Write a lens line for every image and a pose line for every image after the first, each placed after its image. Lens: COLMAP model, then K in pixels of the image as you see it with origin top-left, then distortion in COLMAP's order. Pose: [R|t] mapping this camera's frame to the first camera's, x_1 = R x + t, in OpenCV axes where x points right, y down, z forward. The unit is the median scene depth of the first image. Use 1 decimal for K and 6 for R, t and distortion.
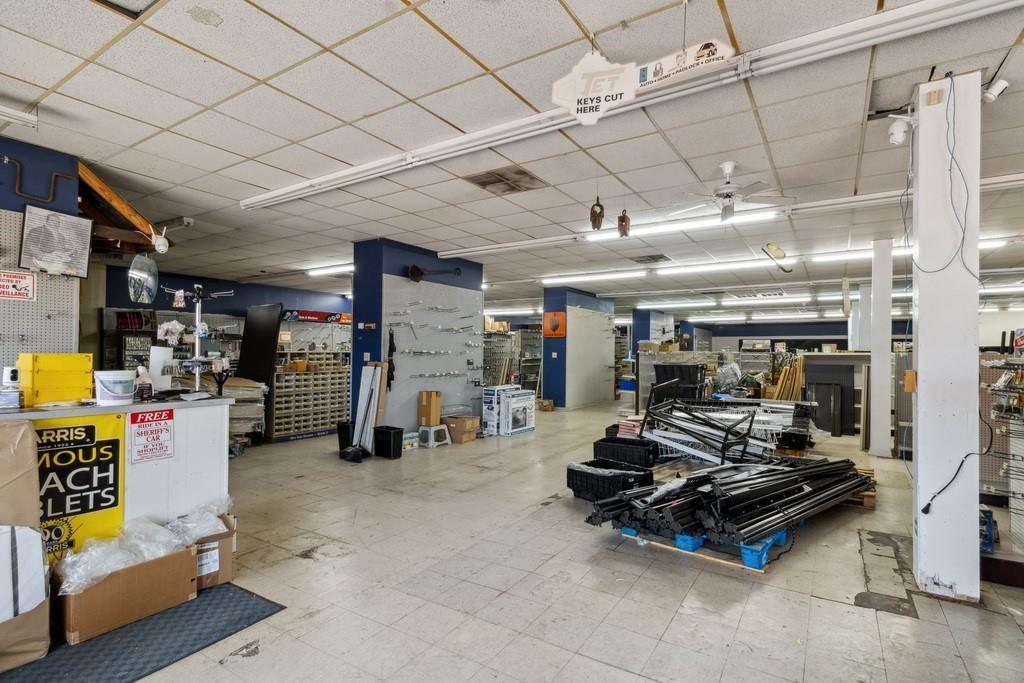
lens RADIAL K [[486.4, 0, 516.0], [0, 486.4, 347.8], [0, 0, 1]] dist [0.000796, -0.000144]
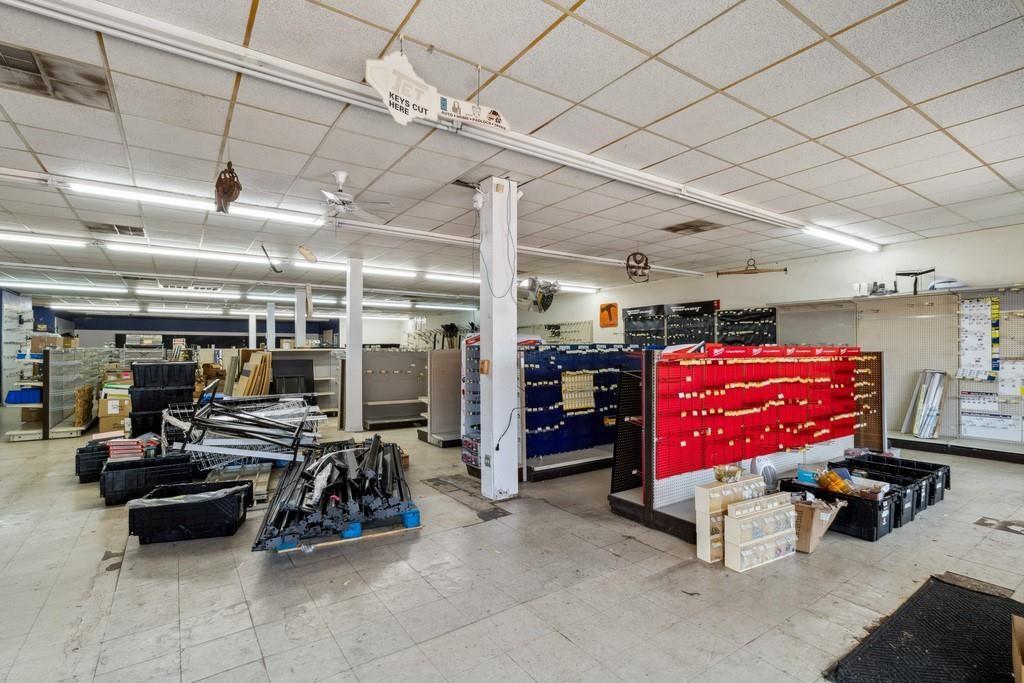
lens RADIAL K [[488.7, 0, 512.0], [0, 488.7, 341.5], [0, 0, 1]] dist [-0.000795, -0.000547]
pose [[0.391992, 0.010947, 0.919903, -0.378148], [-0.005987, 0.999938, -0.009348, 0.001584], [-0.919949, -0.001843, 0.392034, 0.213350]]
